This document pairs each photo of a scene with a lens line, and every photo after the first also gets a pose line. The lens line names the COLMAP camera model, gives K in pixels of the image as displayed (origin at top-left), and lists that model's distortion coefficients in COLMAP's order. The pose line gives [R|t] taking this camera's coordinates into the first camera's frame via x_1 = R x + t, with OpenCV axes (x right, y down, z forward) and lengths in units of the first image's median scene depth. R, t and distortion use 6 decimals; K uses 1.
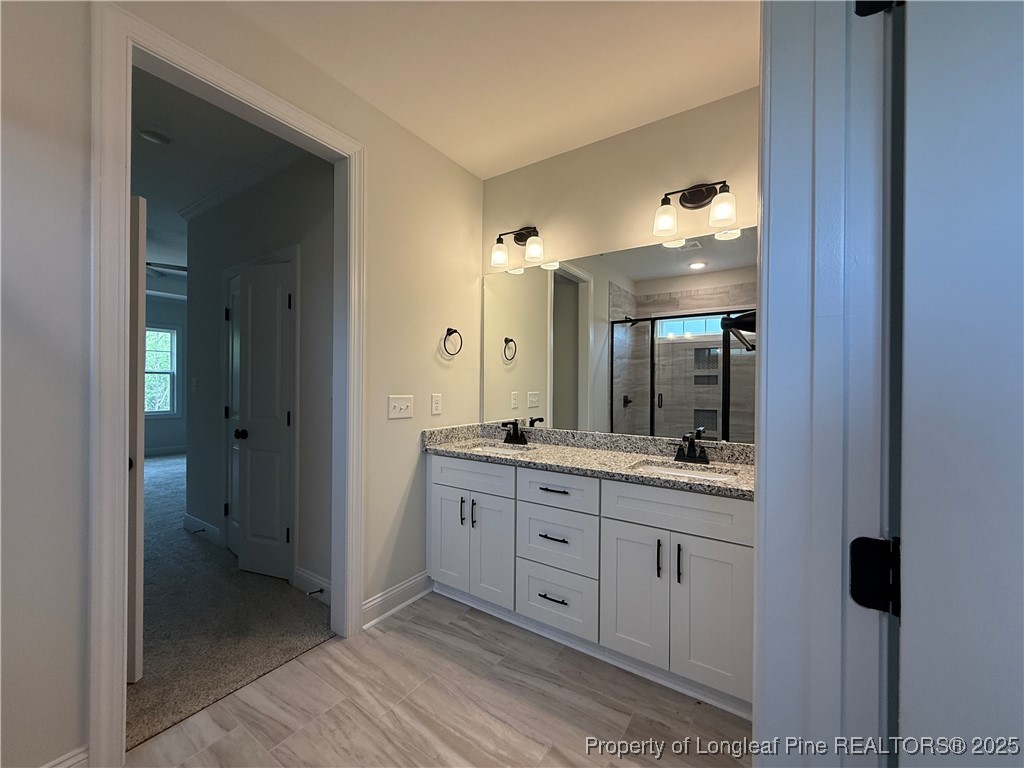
lens RADIAL K [[407.8, 0, 511.1], [0, 407.8, 383.9], [0, 0, 1]] dist [0.001786, 0.000002]
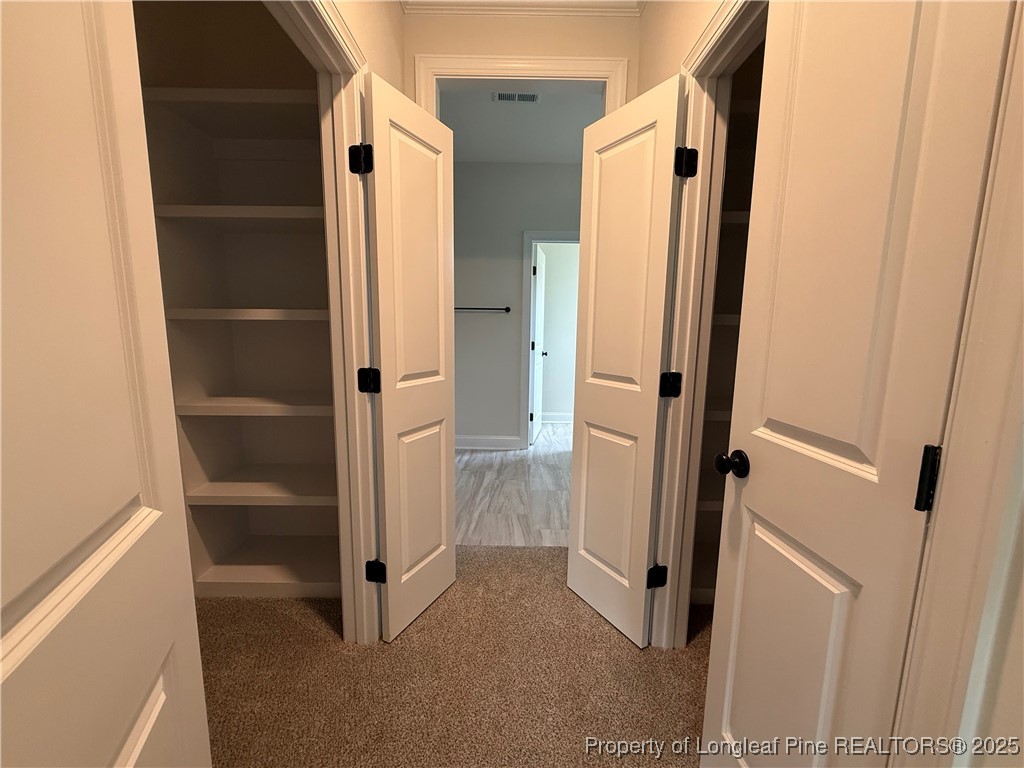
lens RADIAL K [[407.8, 0, 512.2], [0, 407.8, 386.0], [0, 0, 1]] dist [0.001786, 0.000002]
pose [[-0.562075, -0.126239, 0.817396, -1.840351], [-0.013117, 0.989520, 0.143802, 0.019925], [-0.826982, 0.070106, -0.557840, 1.897212]]
